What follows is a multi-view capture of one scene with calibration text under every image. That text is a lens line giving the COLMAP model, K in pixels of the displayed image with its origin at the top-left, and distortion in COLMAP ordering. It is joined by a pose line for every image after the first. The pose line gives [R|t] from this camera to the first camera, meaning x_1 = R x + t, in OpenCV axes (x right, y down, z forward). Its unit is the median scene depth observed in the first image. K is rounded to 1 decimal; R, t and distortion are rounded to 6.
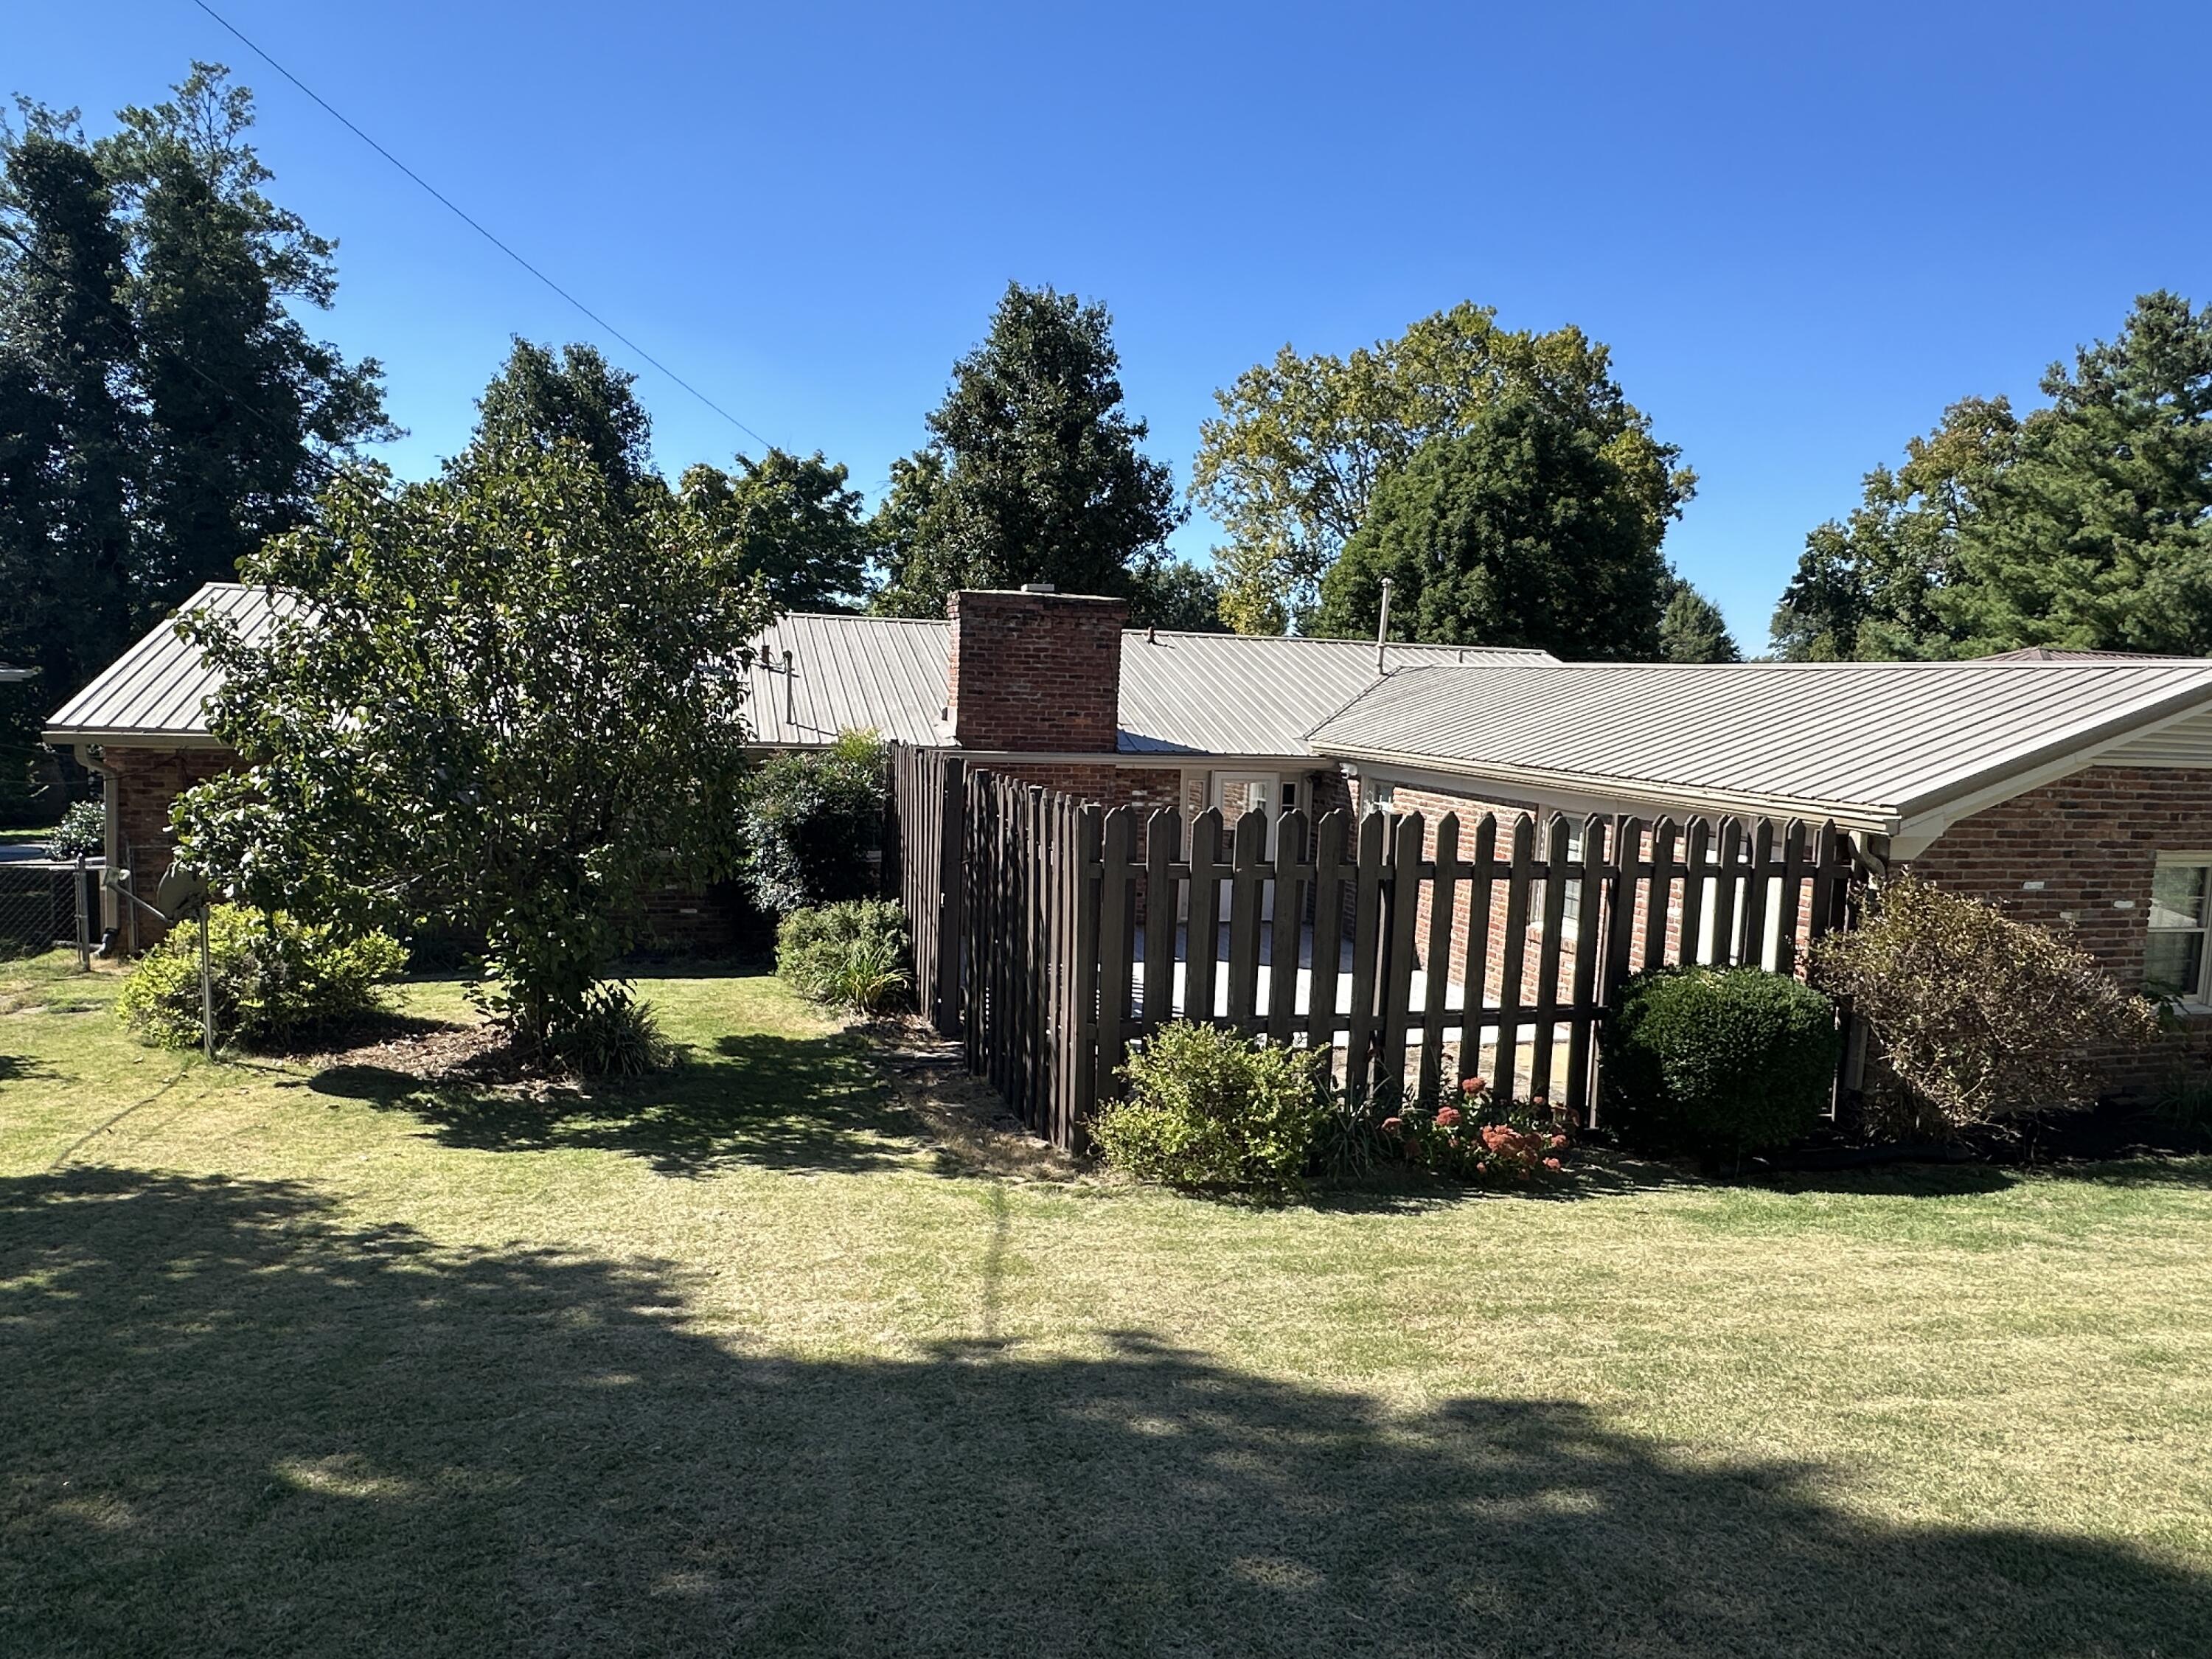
lens RADIAL K [[1374.6, 0, 1101.0], [0, 1374.6, 827.1], [0, 0, 1]] dist [-0.006472, 0.008074]
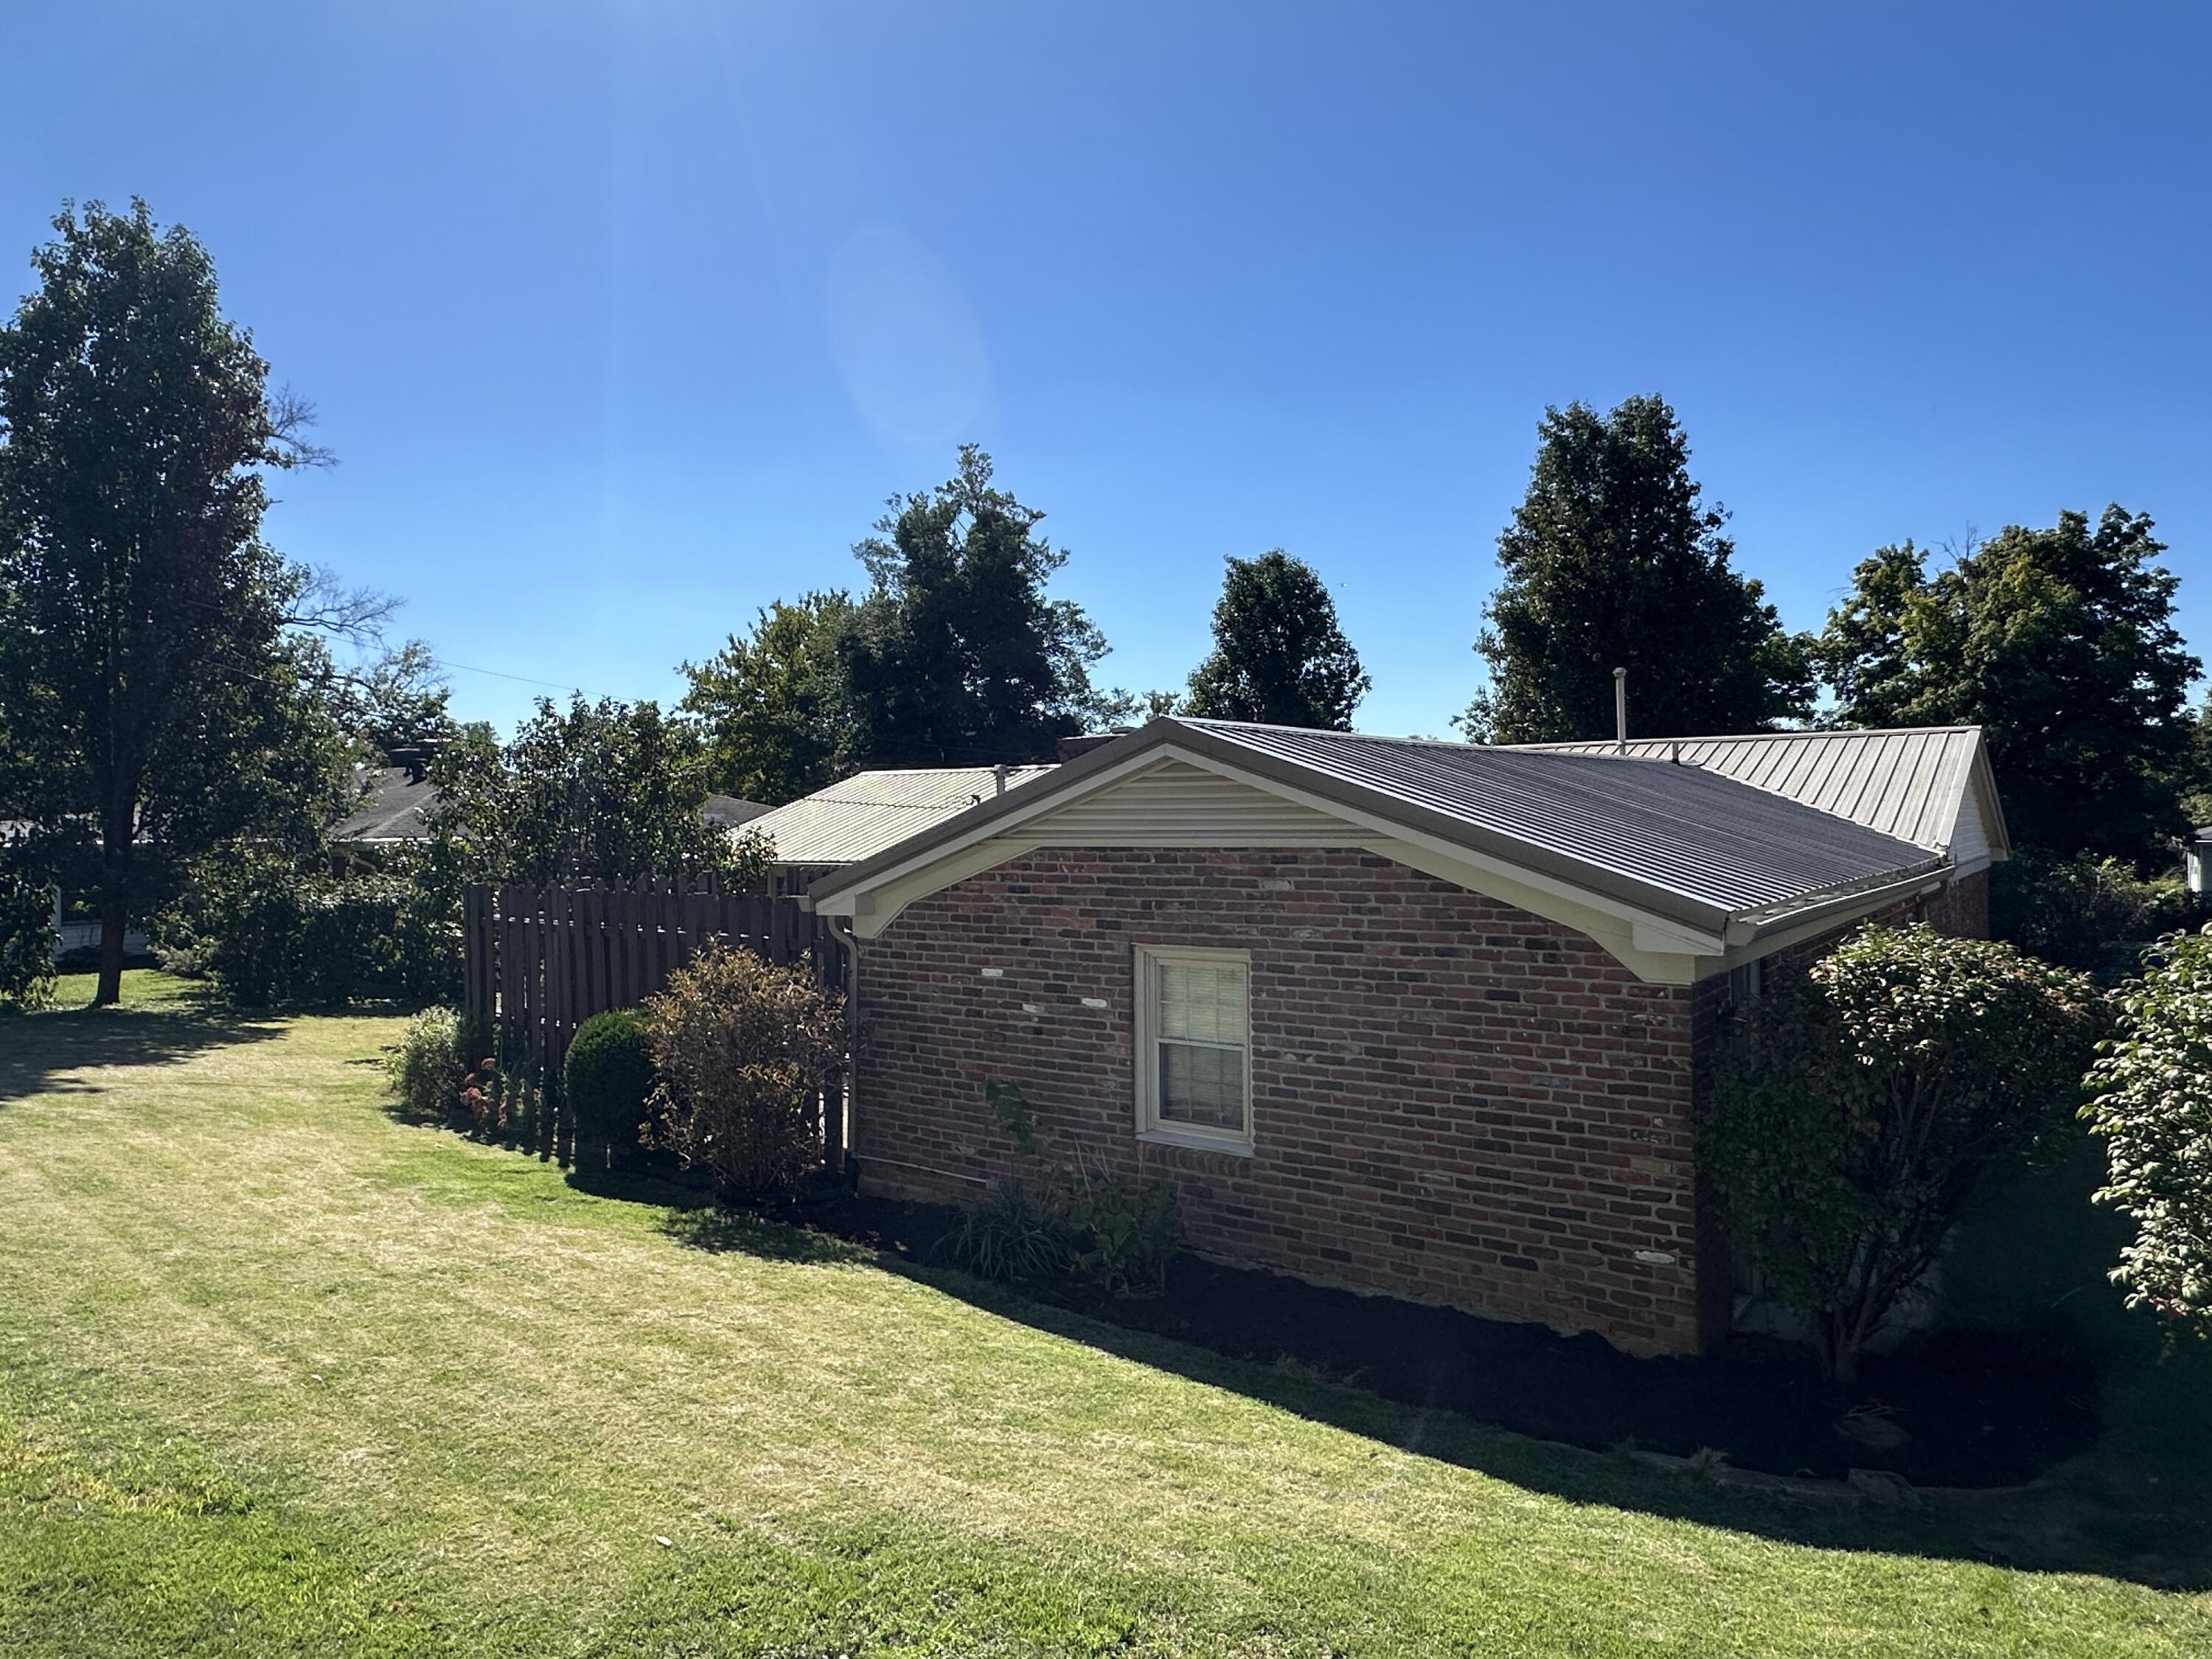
lens RADIAL K [[1374.6, 0, 1096.5], [0, 1374.6, 832.4], [0, 0, 1]] dist [-0.006472, 0.008074]
pose [[0.613568, -0.034493, -0.788888, 1.466502], [-0.046393, 0.995745, -0.079620, 0.017649], [0.788278, 0.085451, 0.609357, 0.456474]]
